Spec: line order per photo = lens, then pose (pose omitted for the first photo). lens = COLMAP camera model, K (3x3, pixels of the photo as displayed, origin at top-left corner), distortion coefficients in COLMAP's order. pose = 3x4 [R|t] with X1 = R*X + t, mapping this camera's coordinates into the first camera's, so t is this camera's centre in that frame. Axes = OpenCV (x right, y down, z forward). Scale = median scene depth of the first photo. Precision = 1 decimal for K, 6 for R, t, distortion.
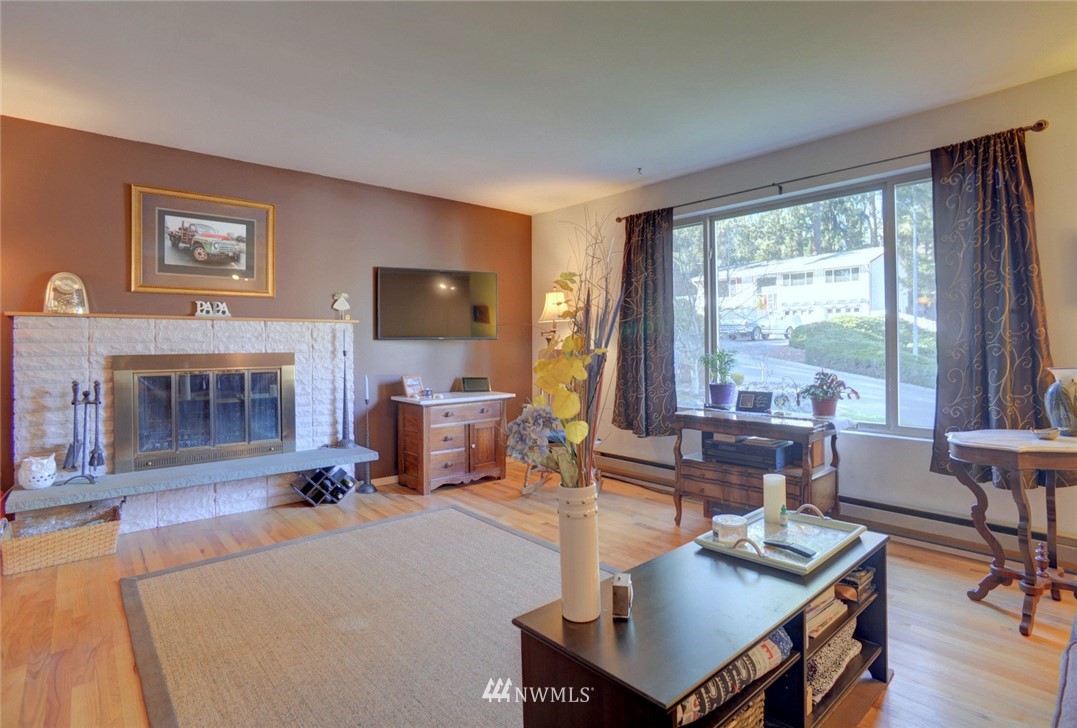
lens RADIAL K [[569.8, 0, 551.3], [0, 569.8, 345.5], [0, 0, 1]] dist [-0.000302, 0.002160]
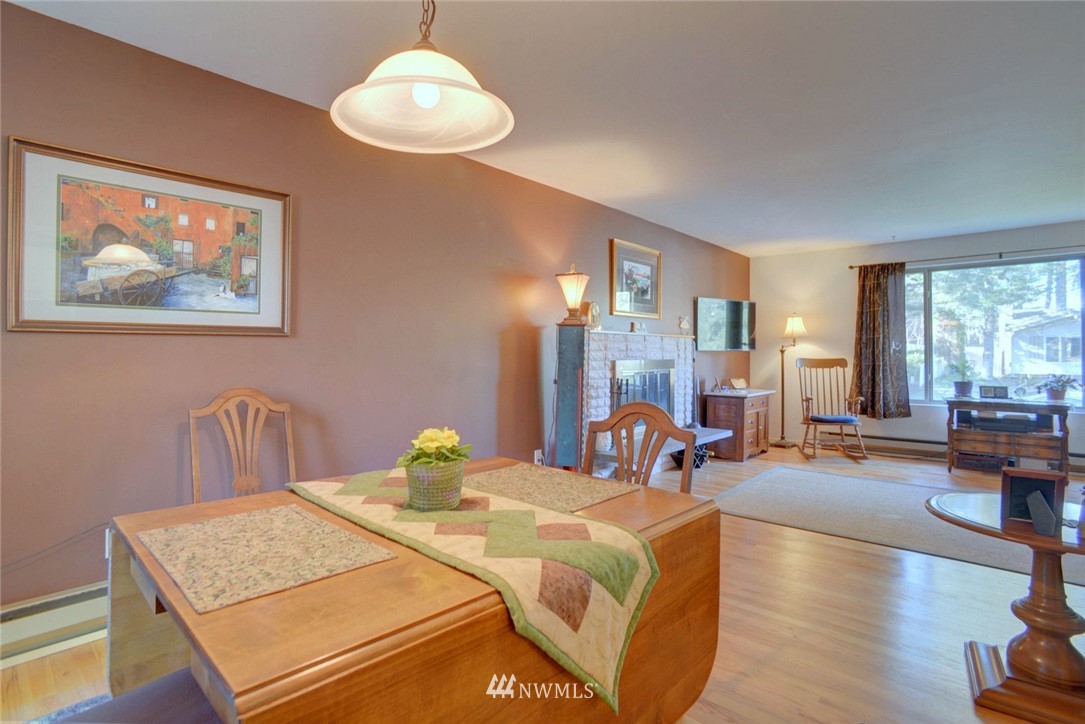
lens RADIAL K [[526.8, 0, 543.5], [0, 526.8, 353.3], [0, 0, 1]] dist [-0.030886, 0.005791]
pose [[0.992307, 0.006340, 0.123635, -0.996388], [-0.005902, 0.999975, -0.003909, 0.004980], [-0.123657, 0.003149, 0.992320, -0.244209]]
